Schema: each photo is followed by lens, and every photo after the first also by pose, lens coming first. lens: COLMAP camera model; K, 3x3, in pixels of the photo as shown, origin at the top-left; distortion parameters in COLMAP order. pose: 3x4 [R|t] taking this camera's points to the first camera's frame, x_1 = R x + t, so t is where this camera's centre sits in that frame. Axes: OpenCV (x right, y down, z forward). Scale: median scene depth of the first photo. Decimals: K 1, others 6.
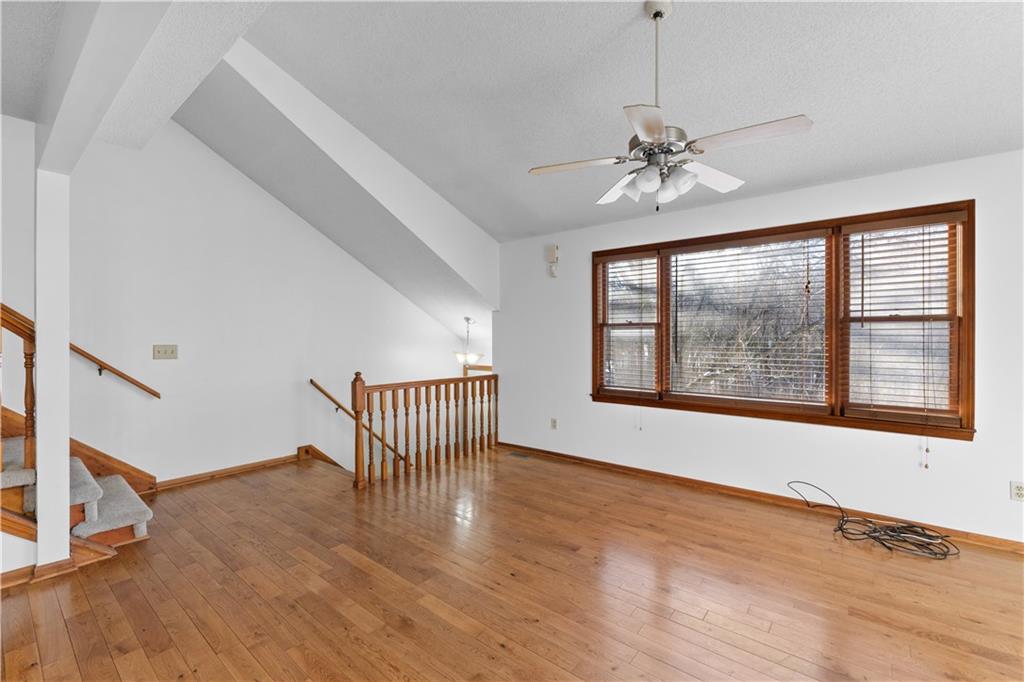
lens RADIAL K [[438.3, 0, 512.0], [0, 438.3, 341.0], [0, 0, 1]] dist [-0.003605, -0.000543]
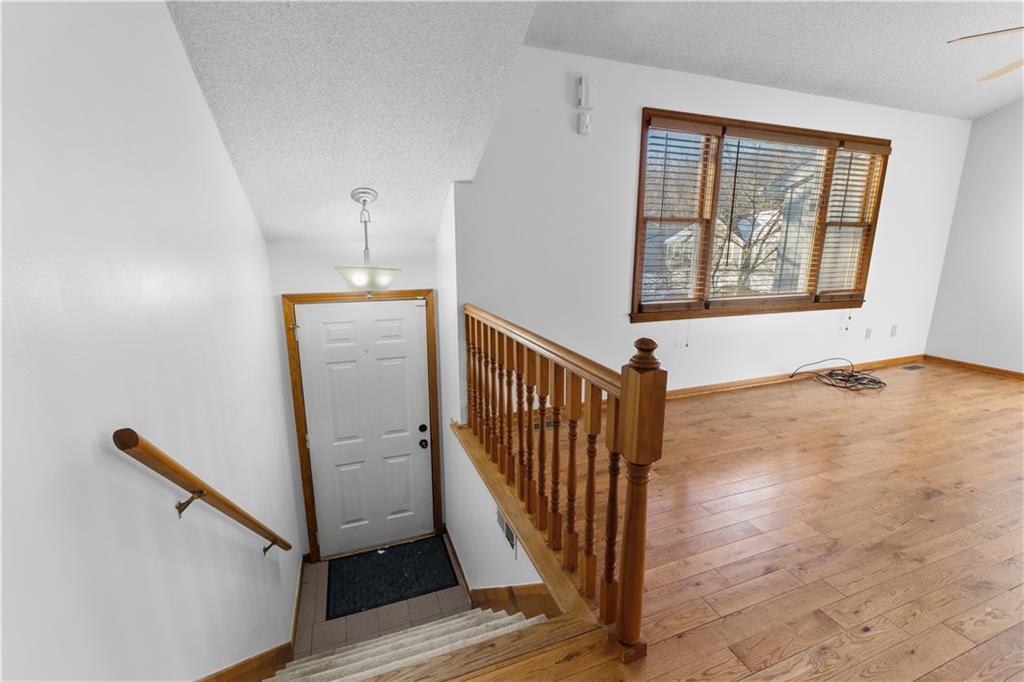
lens RADIAL K [[438.3, 0, 512.0], [0, 438.3, 341.0], [0, 0, 1]] dist [-0.003605, -0.000543]
pose [[0.511663, -0.183794, 0.839298, -0.747588], [0.006716, 0.977678, 0.210003, 0.010866], [-0.859160, -0.101814, 0.501476, 1.065528]]
